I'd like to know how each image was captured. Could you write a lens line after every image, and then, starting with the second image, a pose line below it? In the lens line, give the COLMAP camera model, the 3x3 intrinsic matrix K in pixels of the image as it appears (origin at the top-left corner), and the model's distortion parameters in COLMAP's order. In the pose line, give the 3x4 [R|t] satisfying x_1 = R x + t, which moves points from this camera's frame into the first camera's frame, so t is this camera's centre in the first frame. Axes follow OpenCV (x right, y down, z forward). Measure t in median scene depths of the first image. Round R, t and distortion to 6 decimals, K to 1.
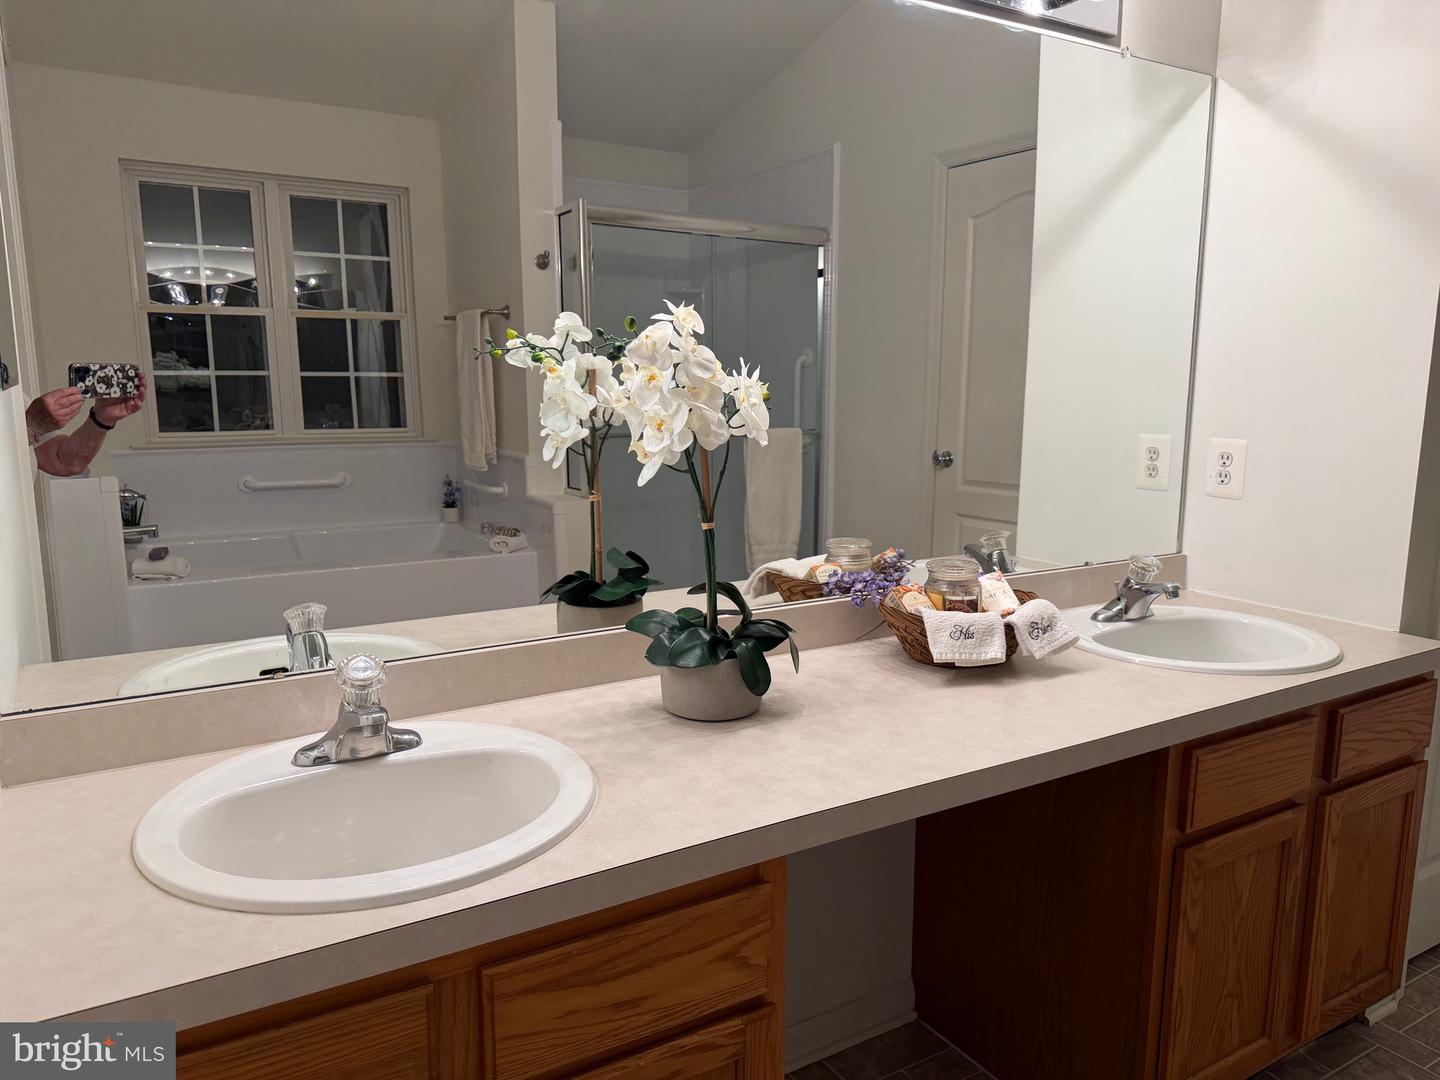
lens RADIAL K [[1014.2, 0, 720.0], [0, 1014.2, 540.0], [0, 0, 1]] dist [0.083387, -0.127509]
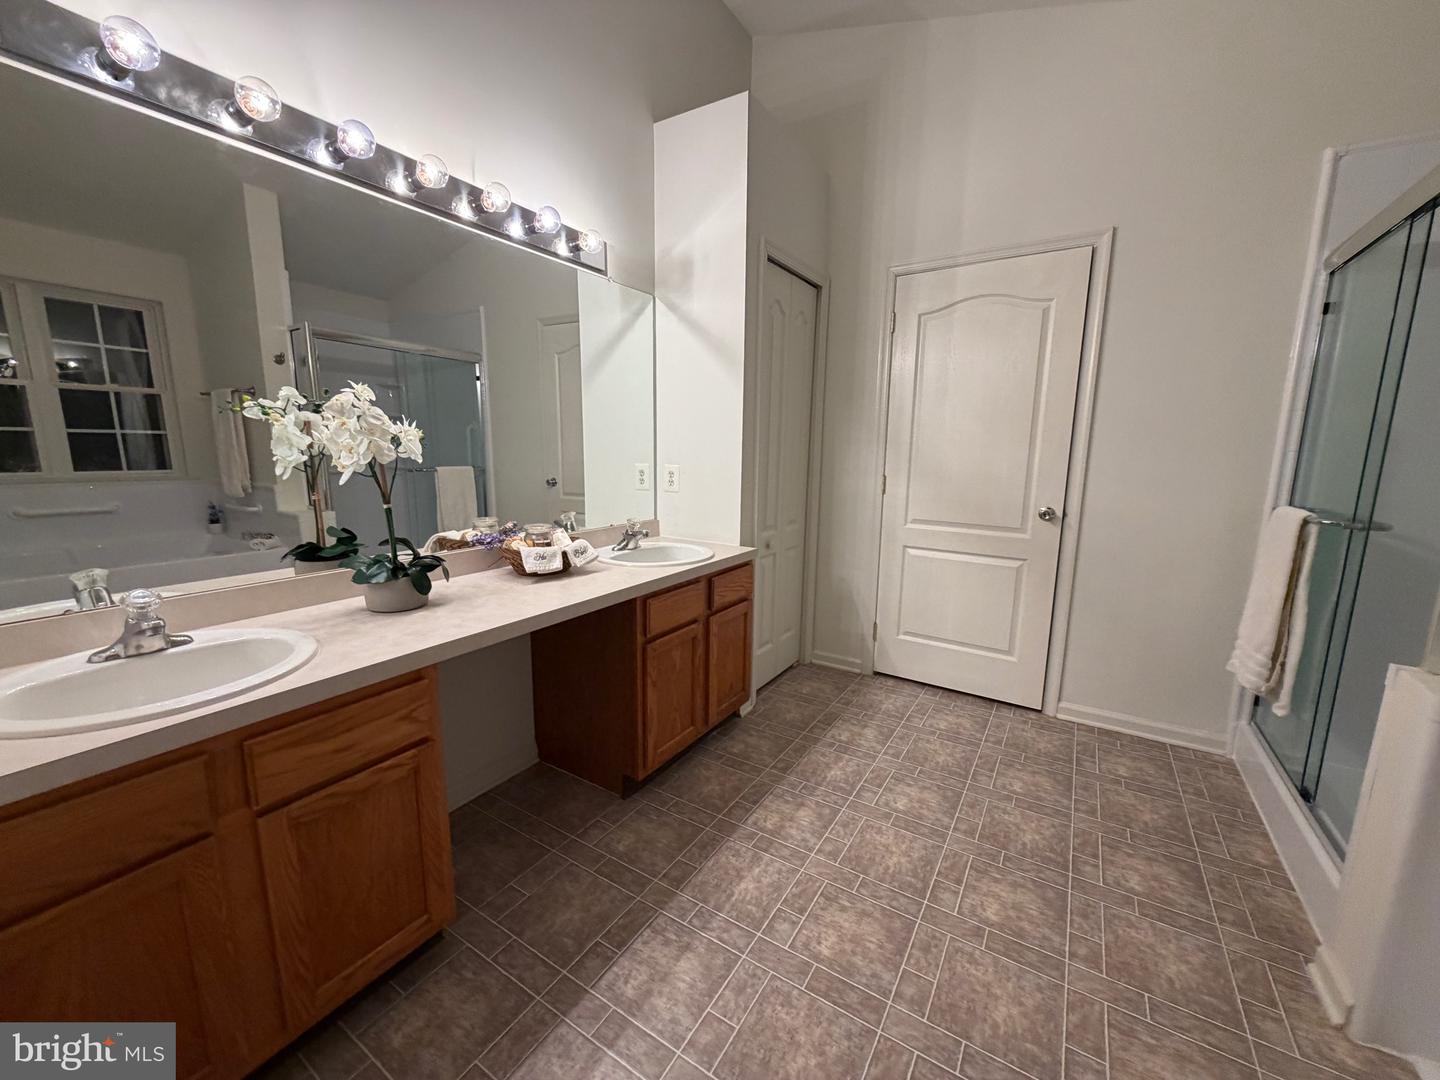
lens RADIAL K [[567.6, 0, 720.0], [0, 567.6, 540.0], [0, 0, 1]] dist [-0.001709, -0.000296]
pose [[0.892783, -0.064339, 0.445868, 0.054942], [0.060378, 0.997908, 0.023102, 0.051274], [-0.446422, 0.006296, 0.894801, -0.155827]]
